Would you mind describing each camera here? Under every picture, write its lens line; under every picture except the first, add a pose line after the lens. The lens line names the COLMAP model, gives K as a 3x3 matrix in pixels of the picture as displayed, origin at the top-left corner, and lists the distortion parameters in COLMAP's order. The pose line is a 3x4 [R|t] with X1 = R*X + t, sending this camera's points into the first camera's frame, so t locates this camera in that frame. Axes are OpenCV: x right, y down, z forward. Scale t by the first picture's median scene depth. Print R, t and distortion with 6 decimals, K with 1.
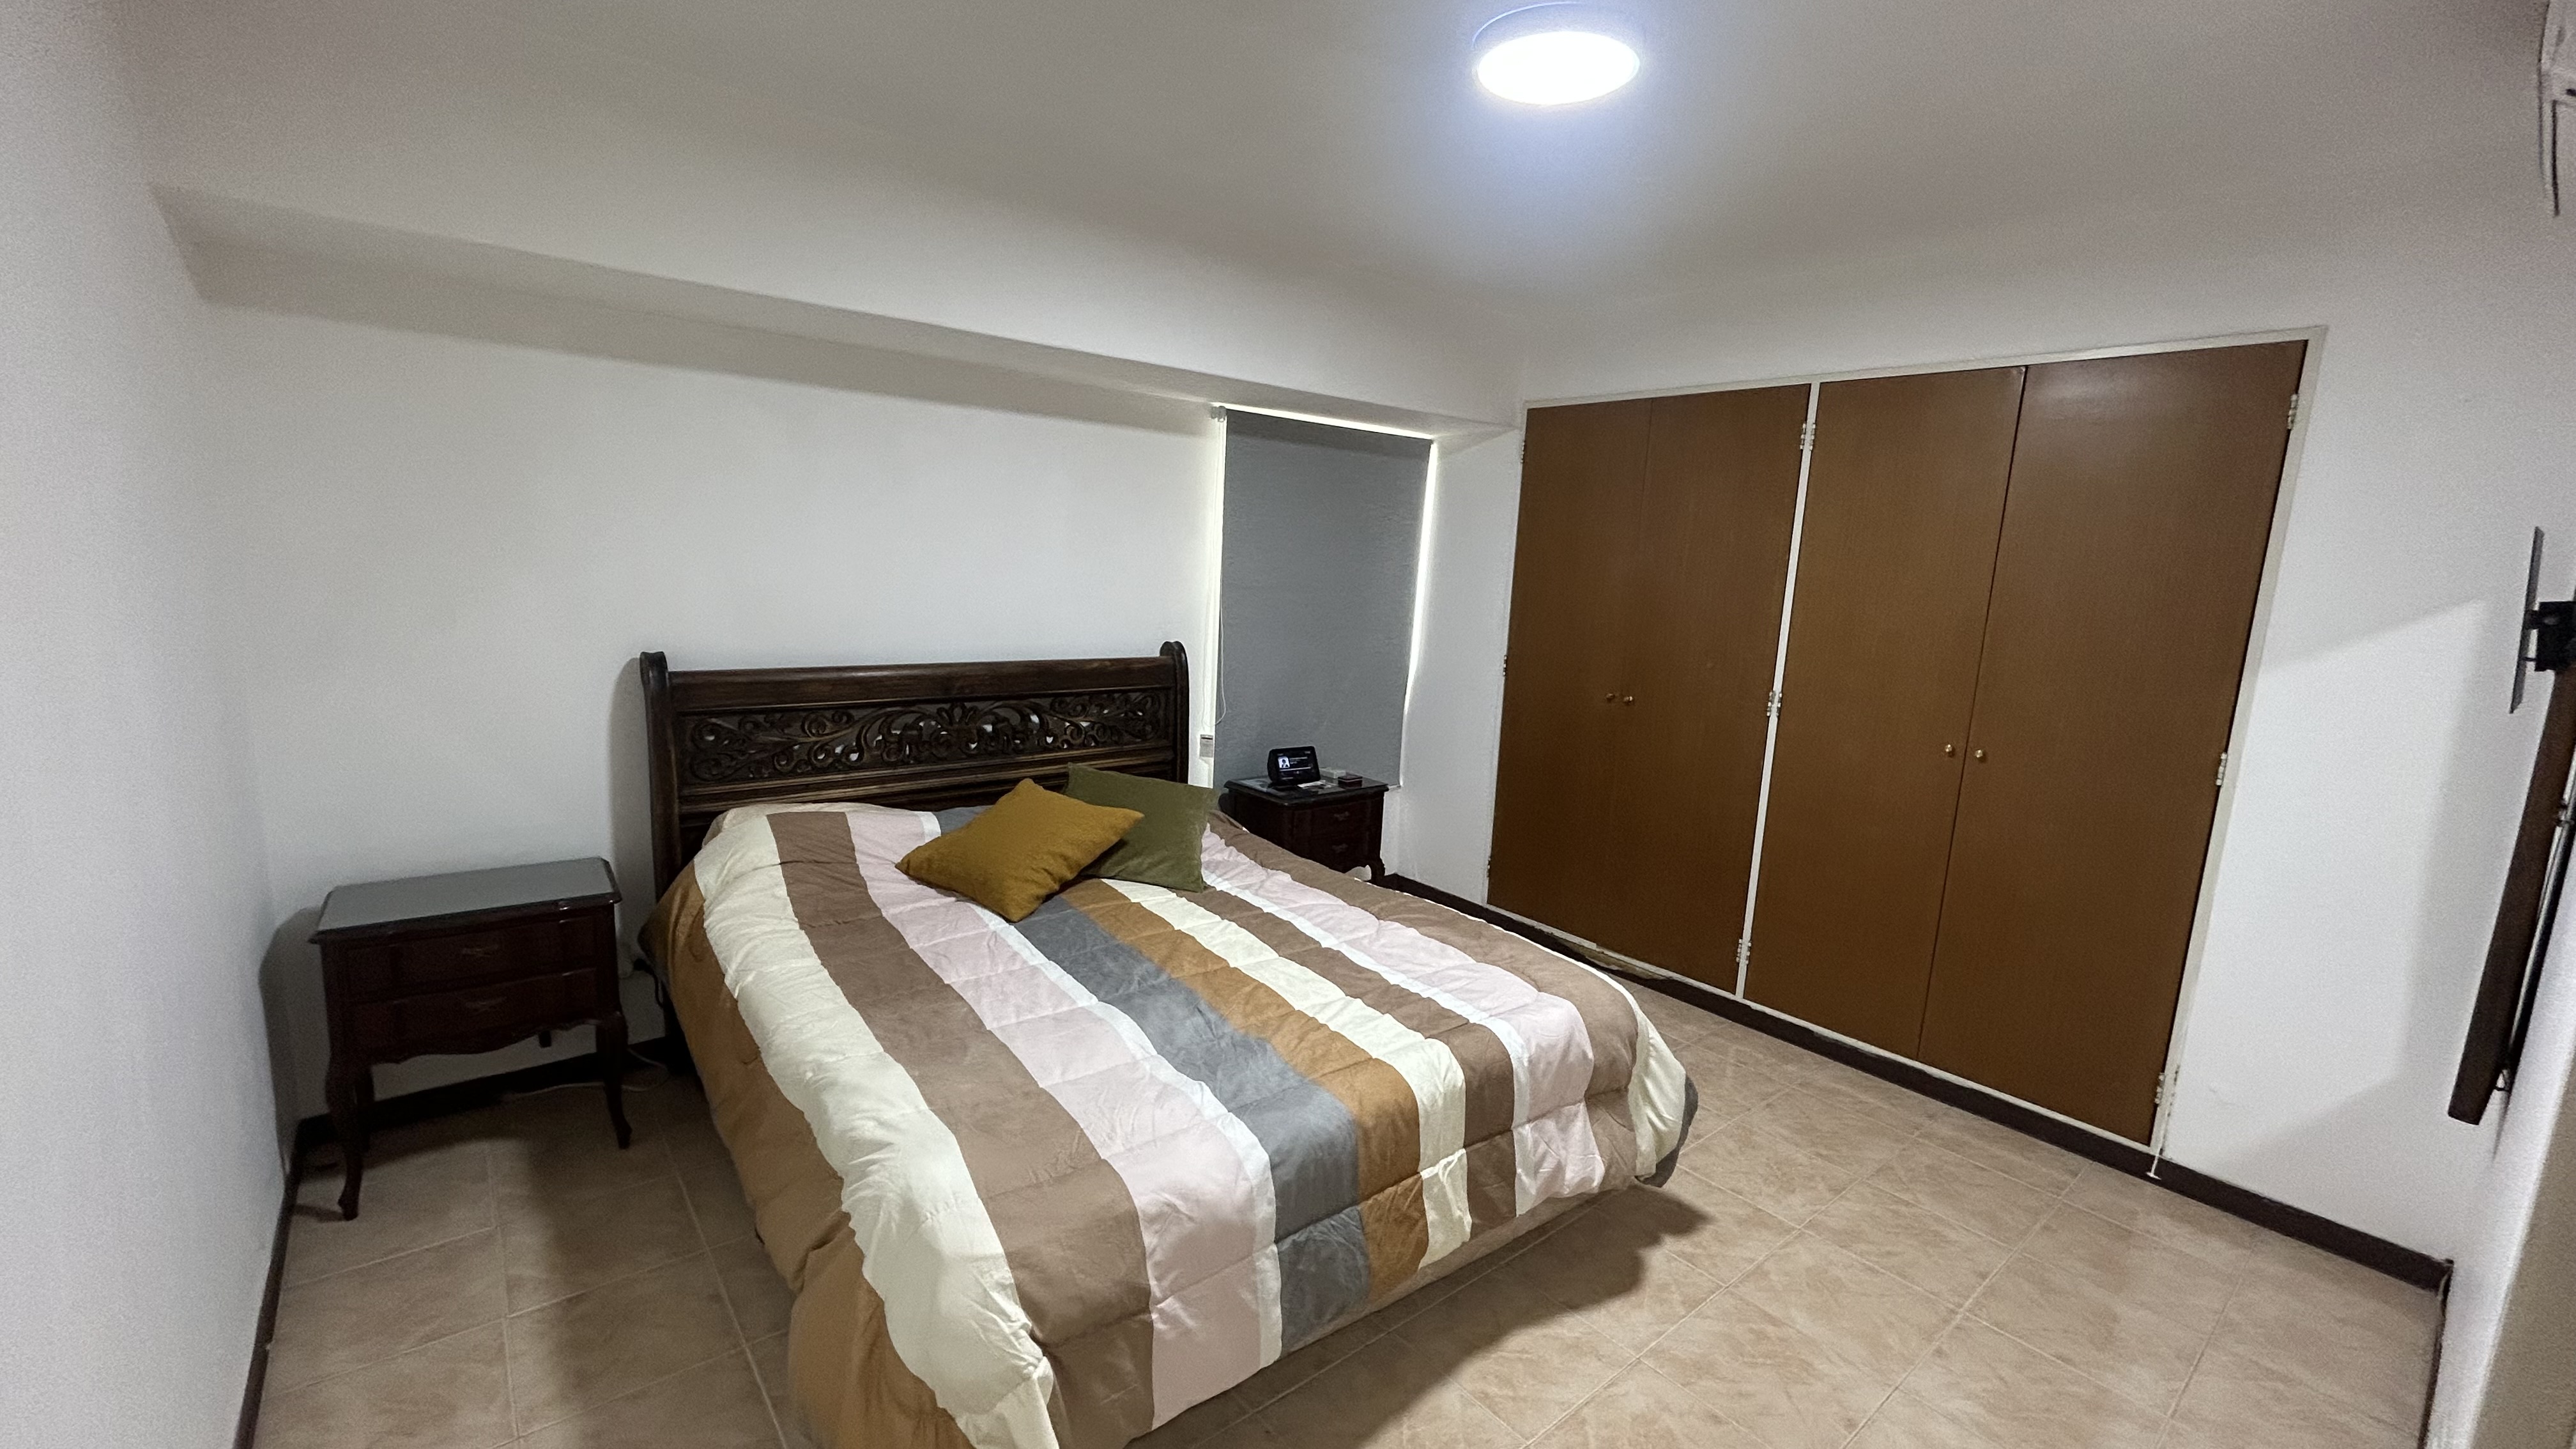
lens RADIAL K [[1053.5, 0, 1290.4], [0, 1053.5, 723.7], [0, 0, 1]] dist [-0.003879, 0.002428]
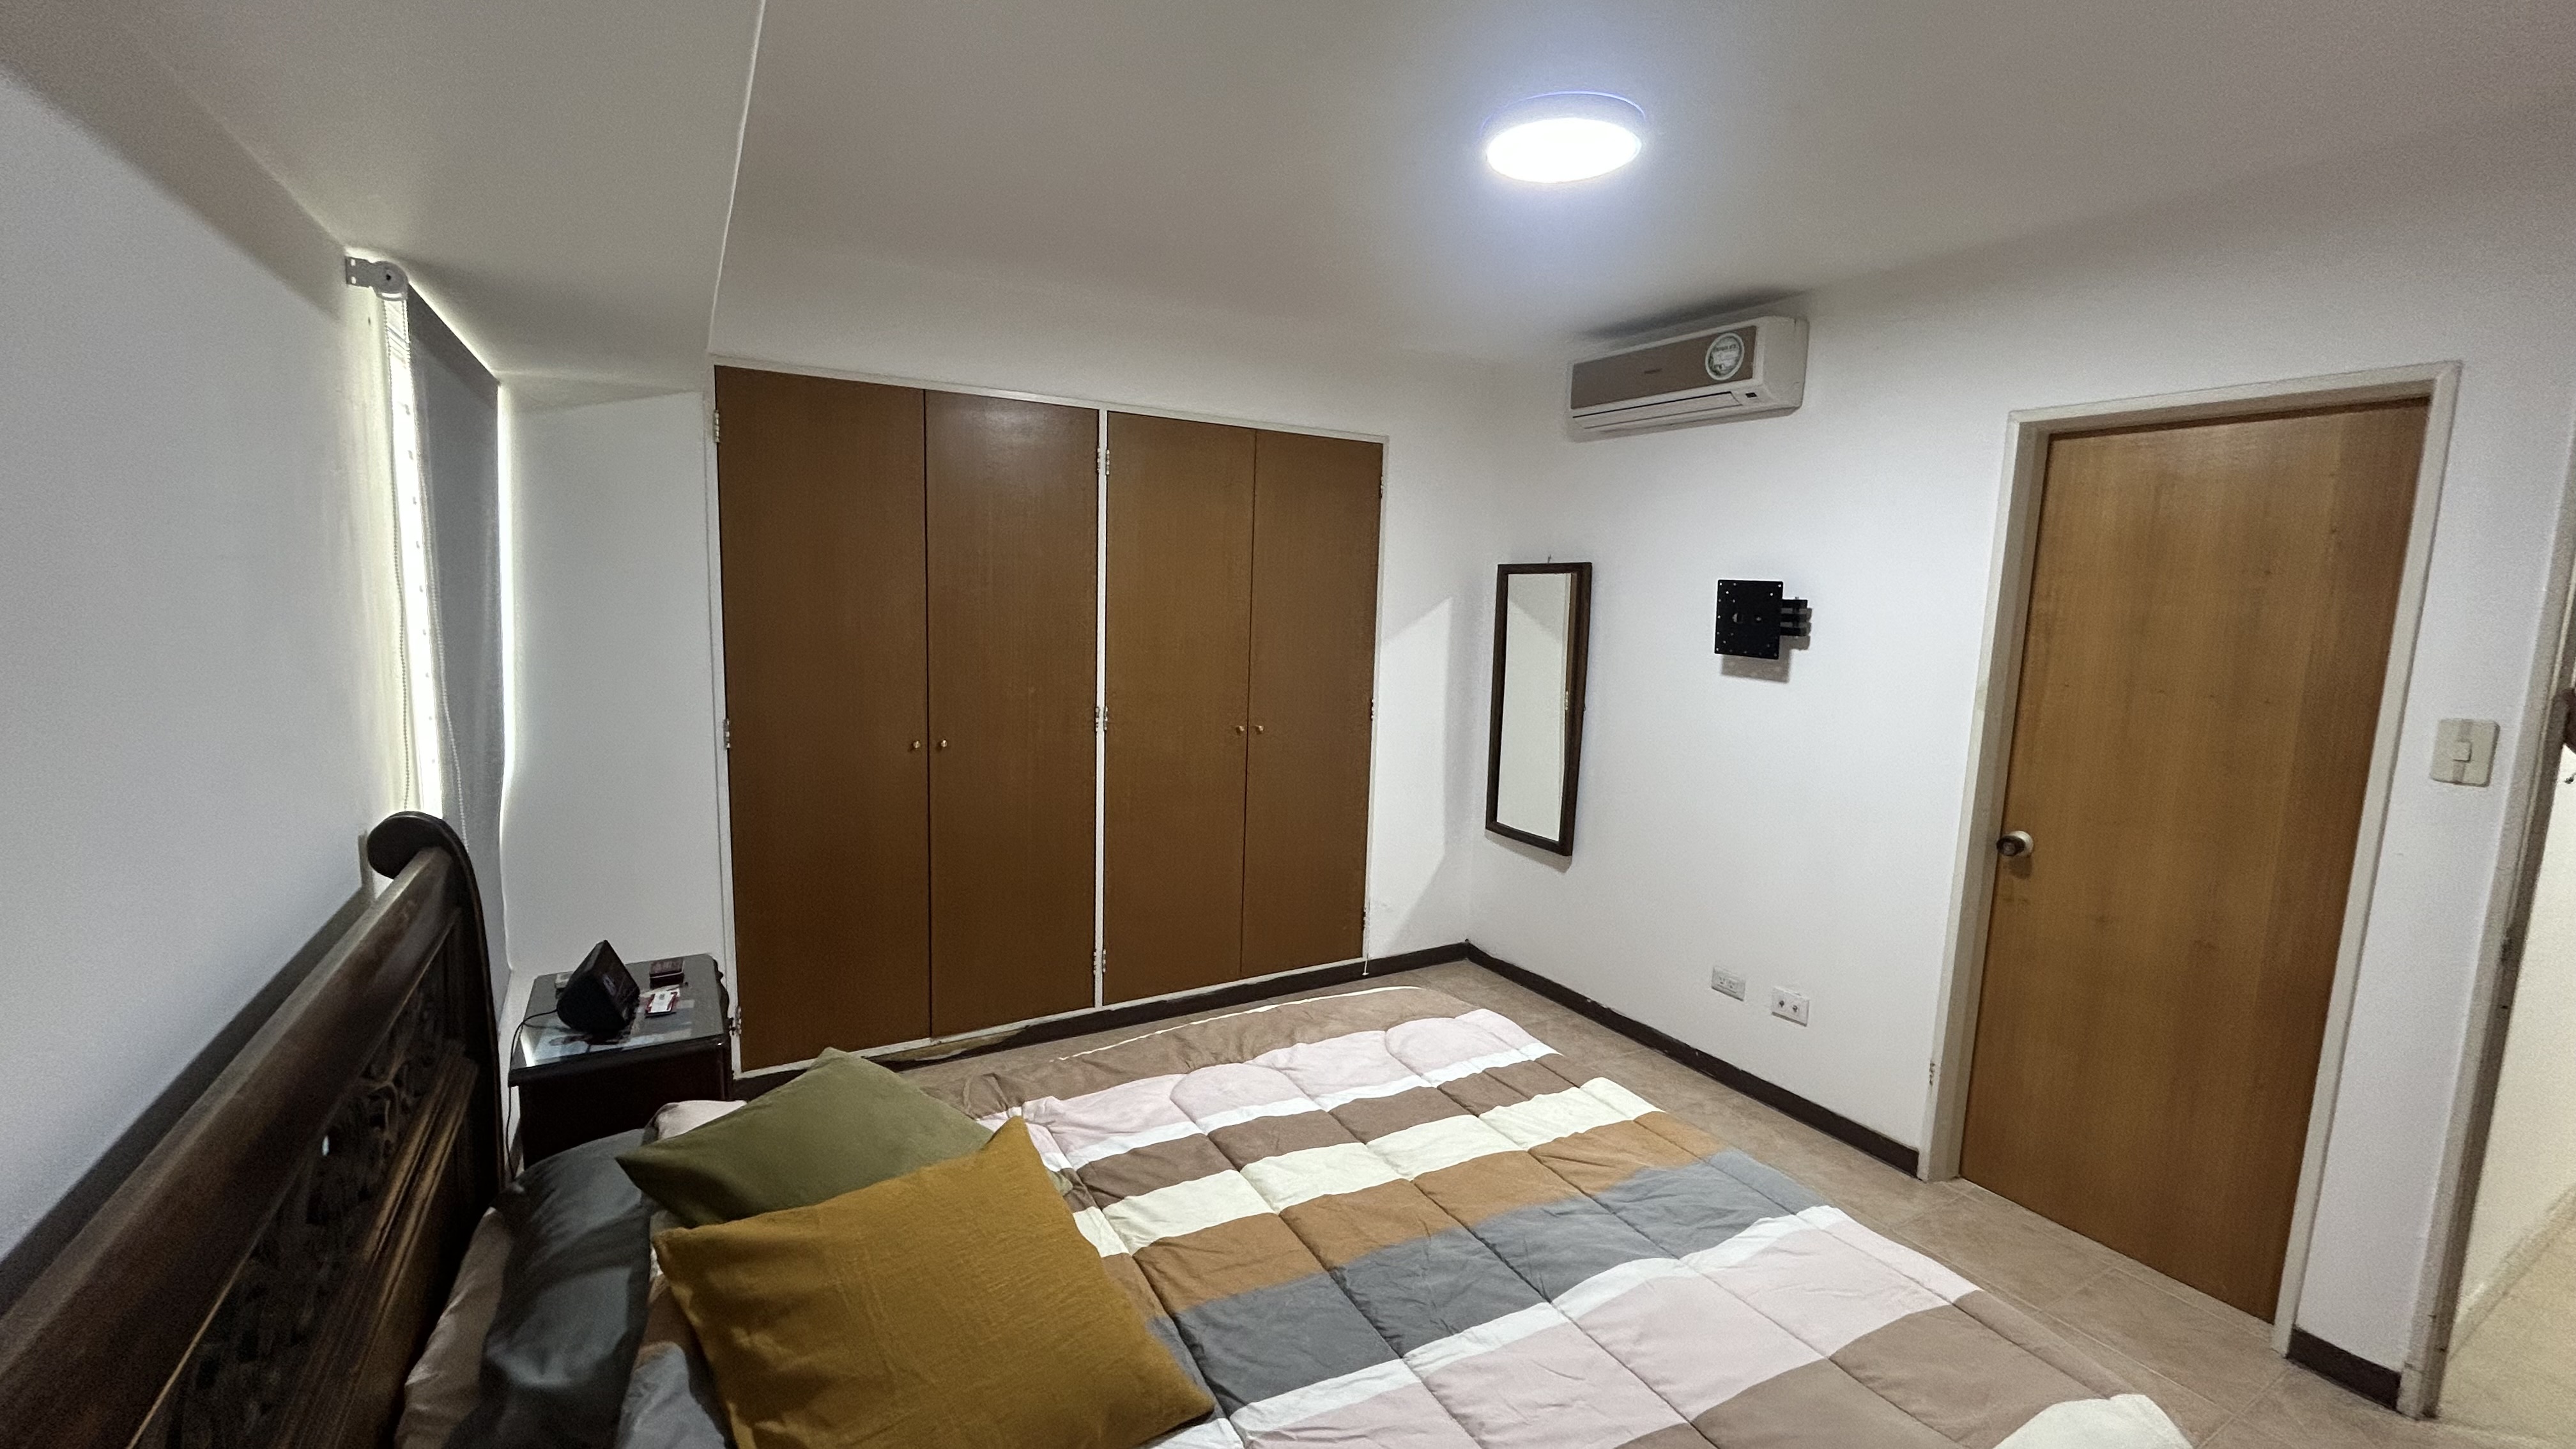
lens RADIAL K [[1053.5, 0, 1287.1], [0, 1053.5, 716.6], [0, 0, 1]] dist [-0.003879, 0.002428]
pose [[0.158353, -0.166594, 0.973227, -0.577957], [0.138807, 0.979631, 0.145105, -0.163298], [-0.977577, 0.112112, 0.178252, 0.719761]]
